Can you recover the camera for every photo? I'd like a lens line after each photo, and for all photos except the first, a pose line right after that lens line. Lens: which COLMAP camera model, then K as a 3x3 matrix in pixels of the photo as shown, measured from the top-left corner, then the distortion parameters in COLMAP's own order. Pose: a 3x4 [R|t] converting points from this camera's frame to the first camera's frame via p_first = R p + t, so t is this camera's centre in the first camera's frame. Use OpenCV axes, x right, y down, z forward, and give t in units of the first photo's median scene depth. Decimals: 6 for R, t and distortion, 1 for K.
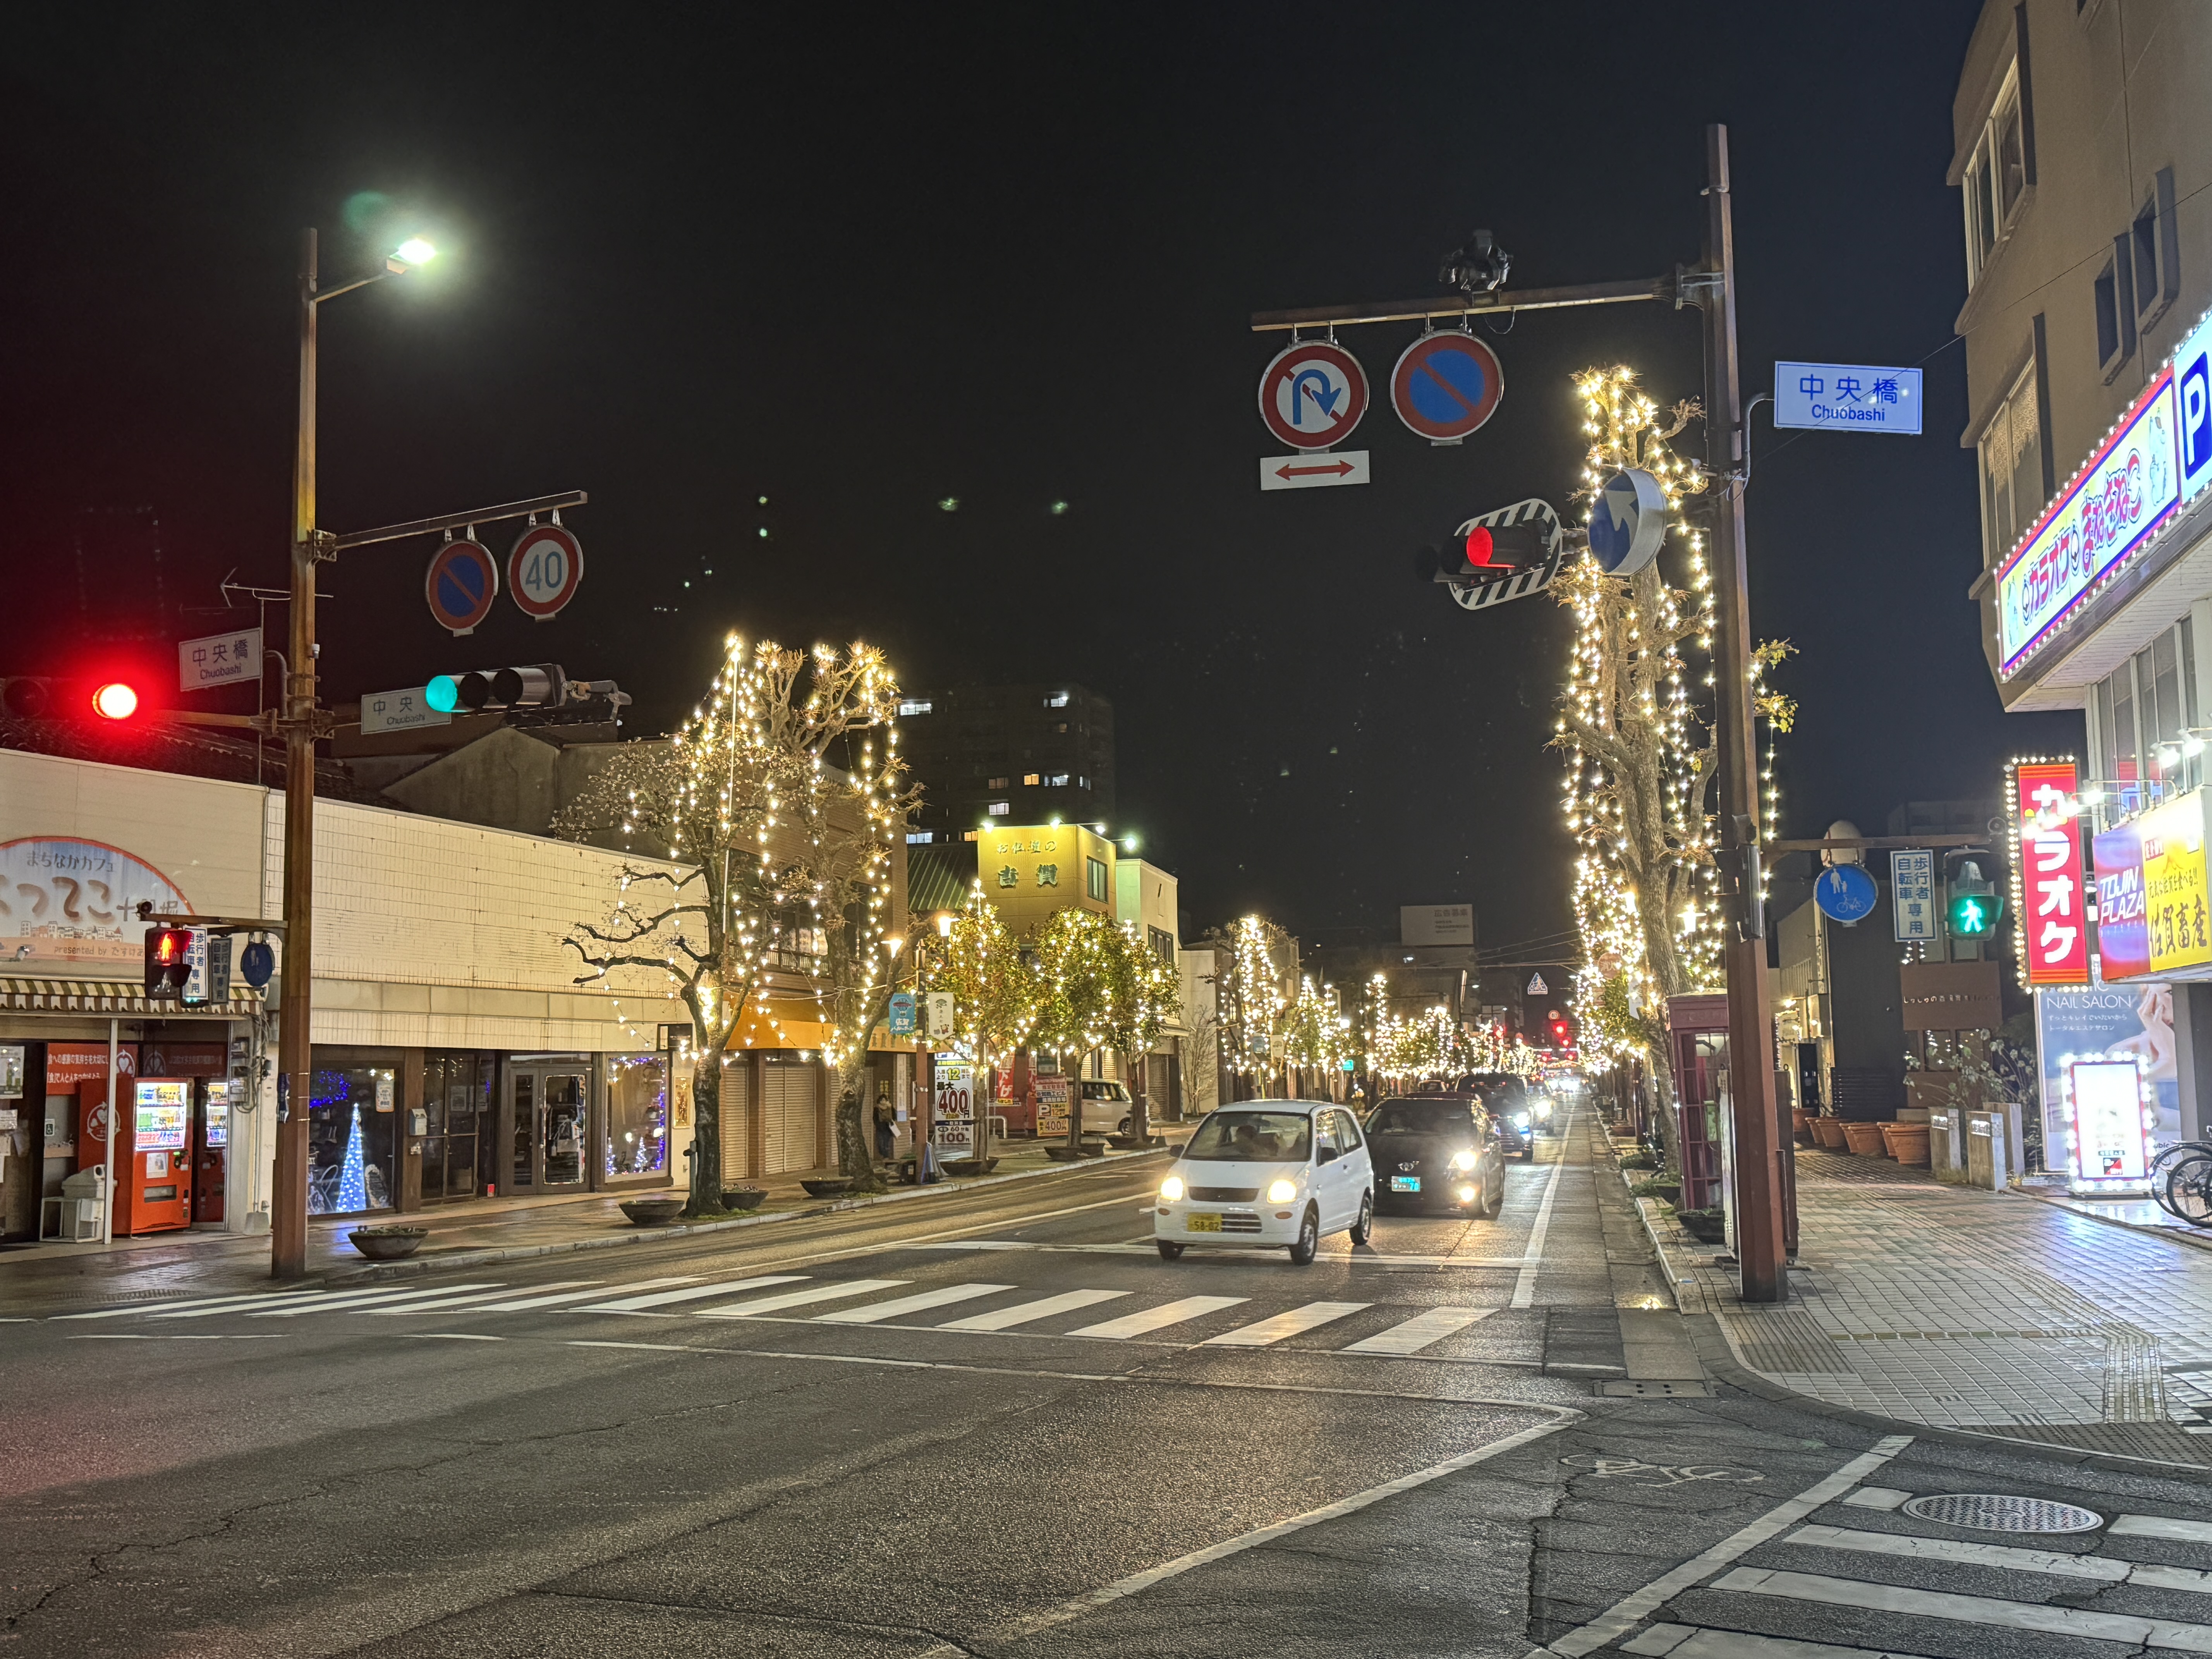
lens RADIAL K [[2301.0, 0, 1107.5], [0, 2301.0, 828.3], [0, 0, 1]] dist [0.012317, 0.003343]
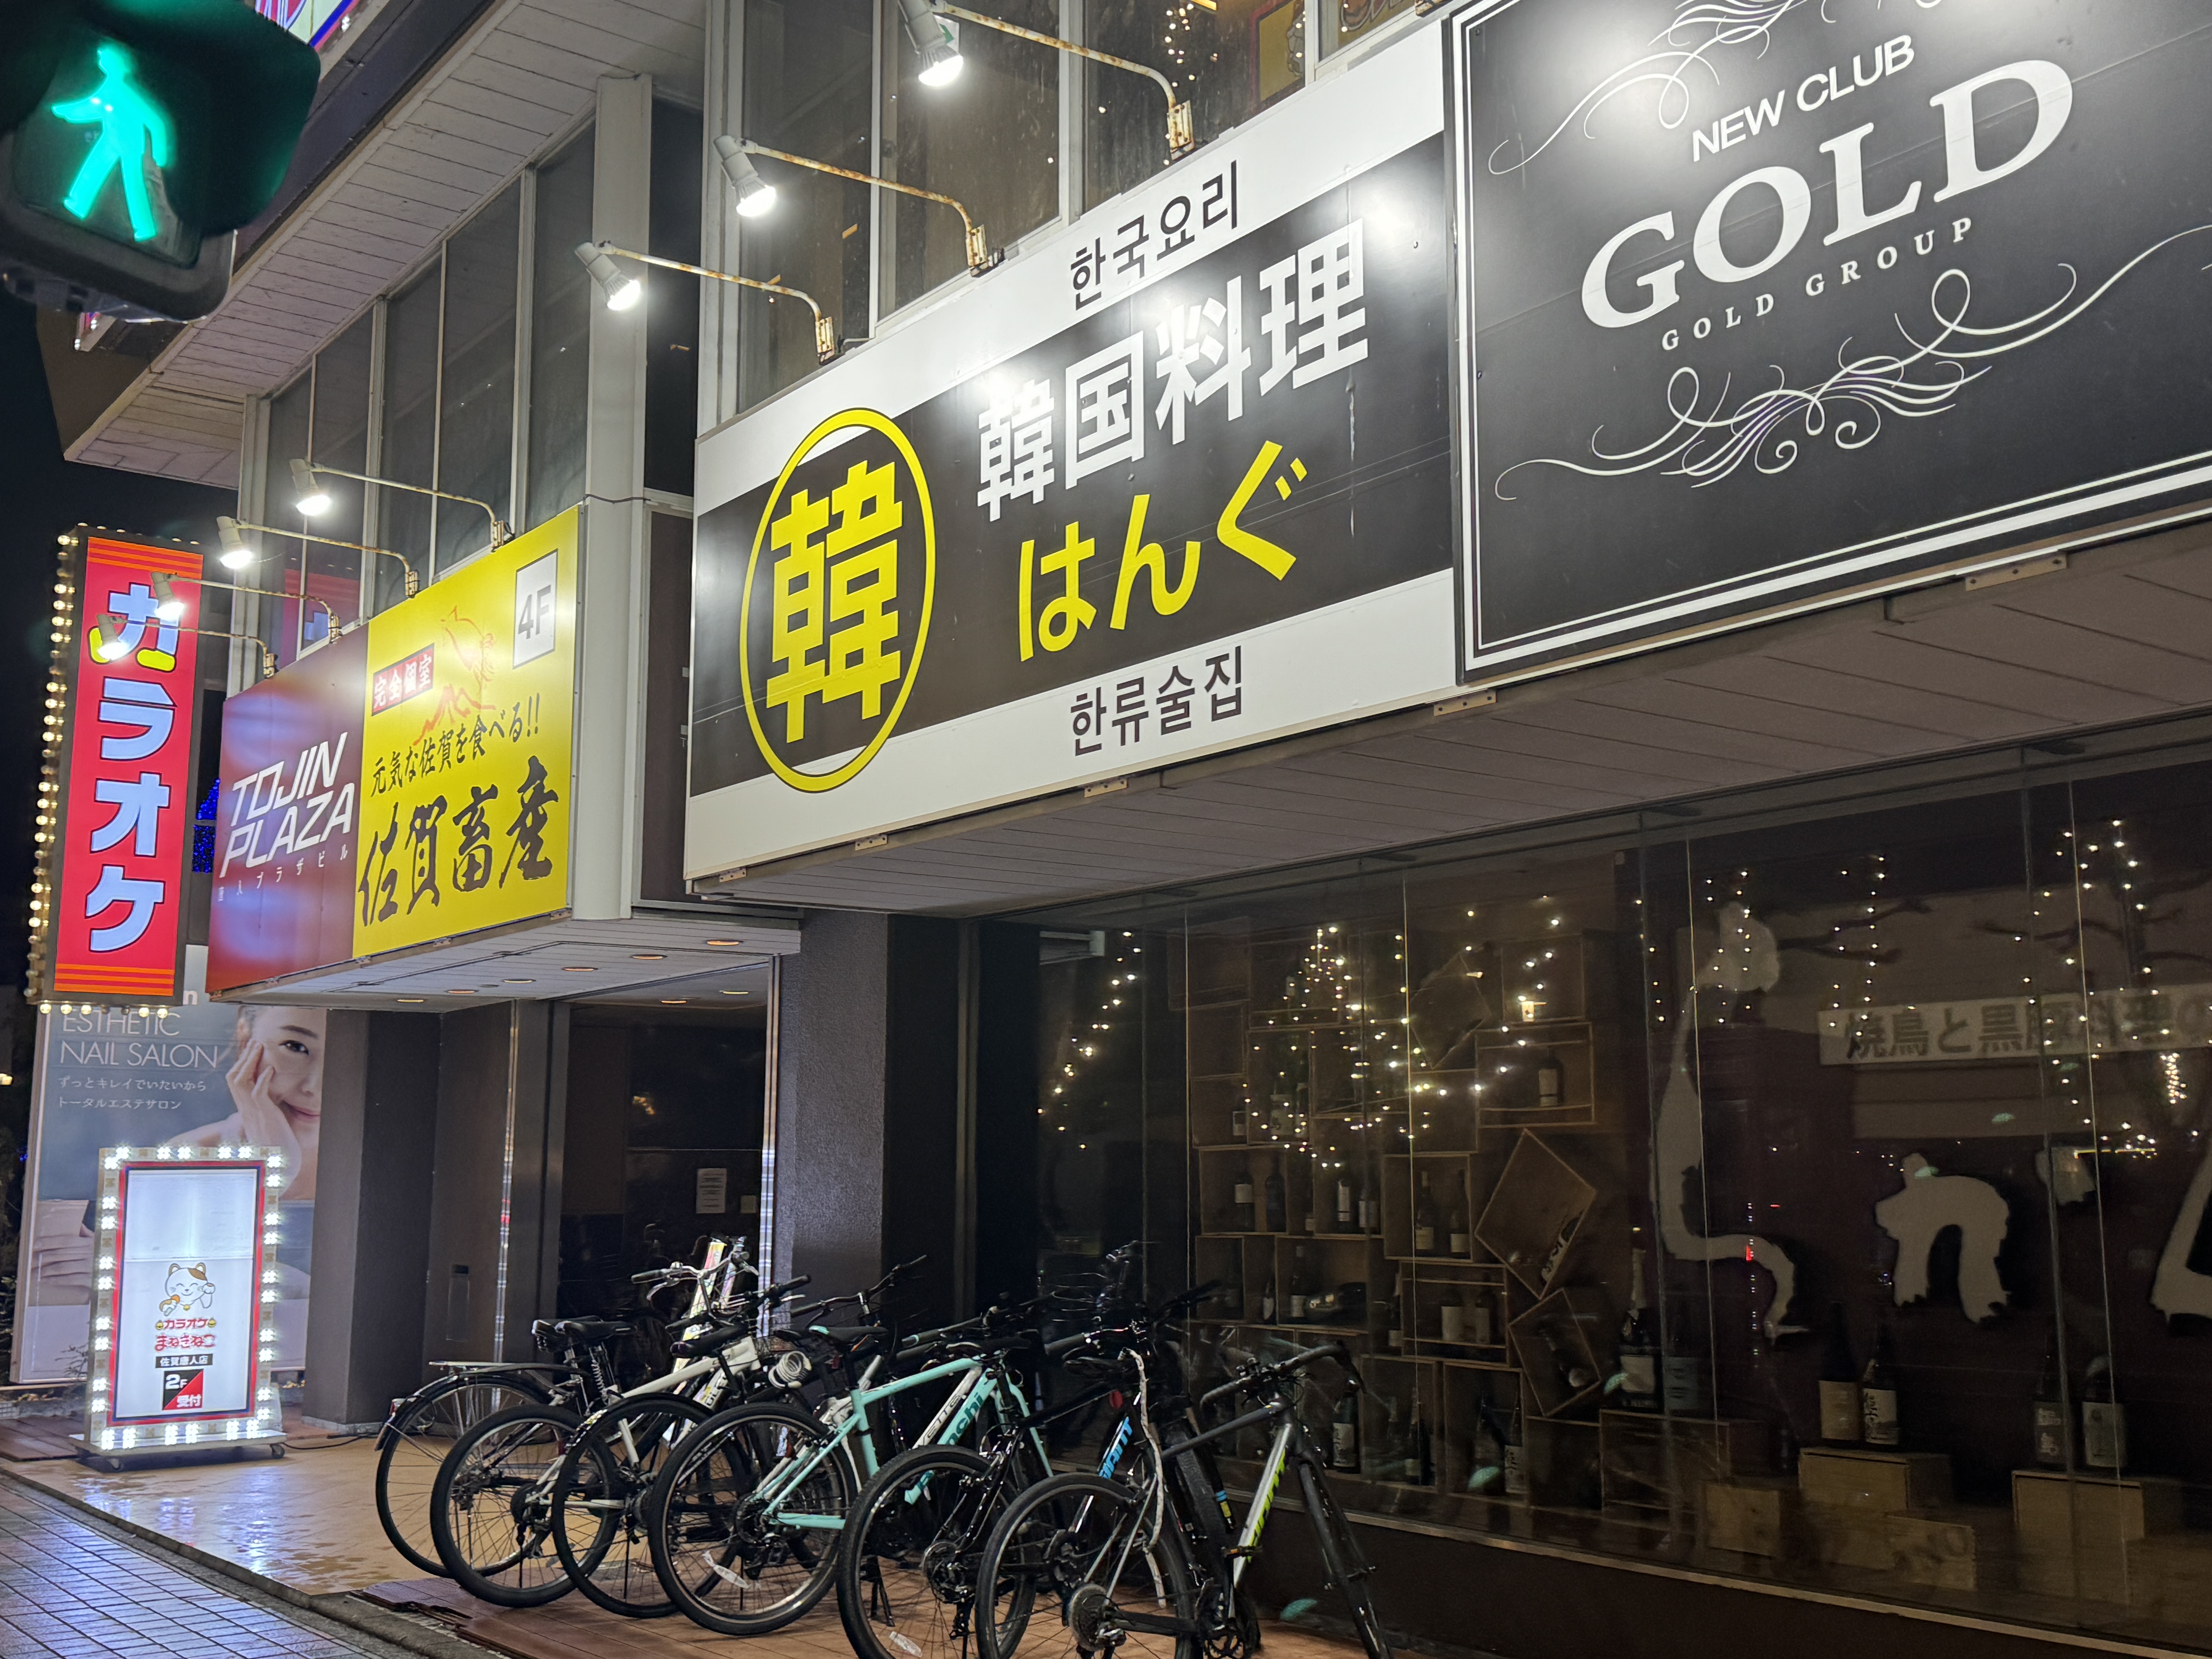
lens RADIAL K [[2301.0, 0, 1107.5], [0, 2301.0, 828.3], [0, 0, 1]] dist [0.012317, 0.003343]
pose [[0.664163, 0.135024, 0.735293, 0.197752], [-0.094939, 0.990825, -0.096194, 0.060109], [-0.741535, -0.005919, 0.670888, 0.538235]]
